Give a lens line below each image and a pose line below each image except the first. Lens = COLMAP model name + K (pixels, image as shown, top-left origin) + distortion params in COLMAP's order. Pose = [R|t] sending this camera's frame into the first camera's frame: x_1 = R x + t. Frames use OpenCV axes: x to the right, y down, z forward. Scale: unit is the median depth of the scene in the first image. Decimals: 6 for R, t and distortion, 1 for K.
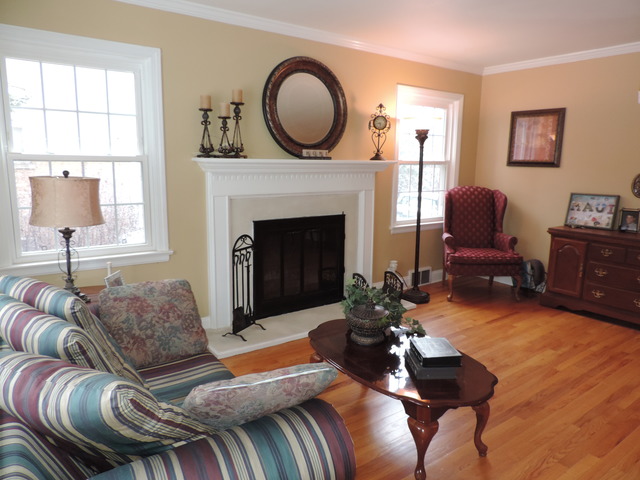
lens RADIAL K [[463.2, 0, 323.4], [0, 463.2, 241.5], [0, 0, 1]] dist [-0.014731, -0.007447]
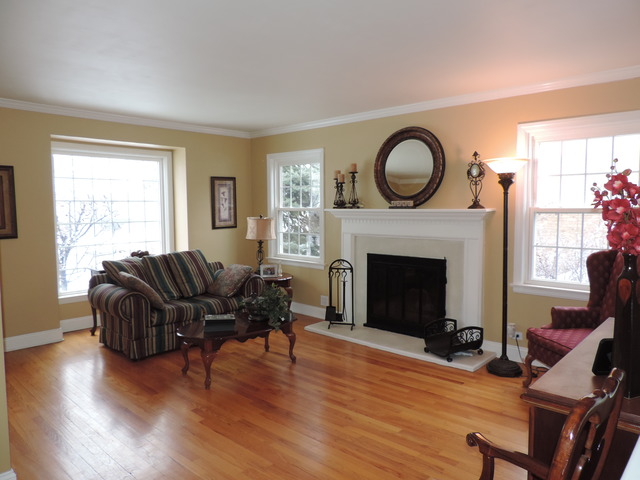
lens RADIAL K [[463.2, 0, 321.1], [0, 463.2, 239.5], [0, 0, 1]] dist [-0.014731, -0.007447]
pose [[0.174987, 0.050935, -0.983252, 1.116110], [-0.169674, 0.985280, 0.020844, -0.084660], [0.969840, 0.163185, 0.181054, 0.575324]]
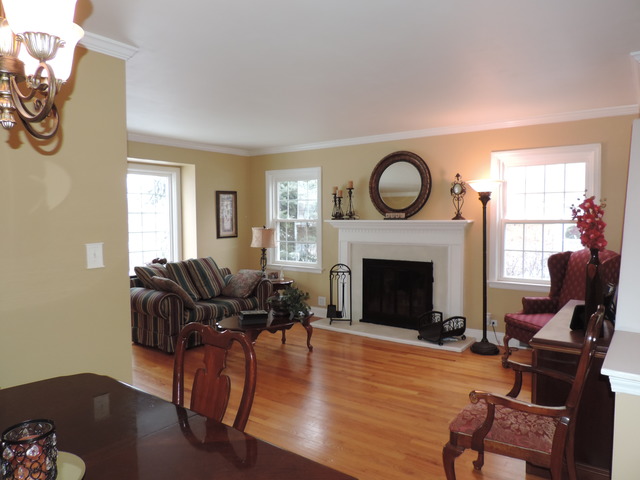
lens RADIAL K [[463.2, 0, 322.5], [0, 463.2, 240.2], [0, 0, 1]] dist [-0.014731, -0.007447]
pose [[0.284760, 0.027854, -0.958194, 1.267903], [-0.163372, 0.986364, -0.019879, -0.048342], [0.944575, 0.162203, 0.285428, 0.378668]]
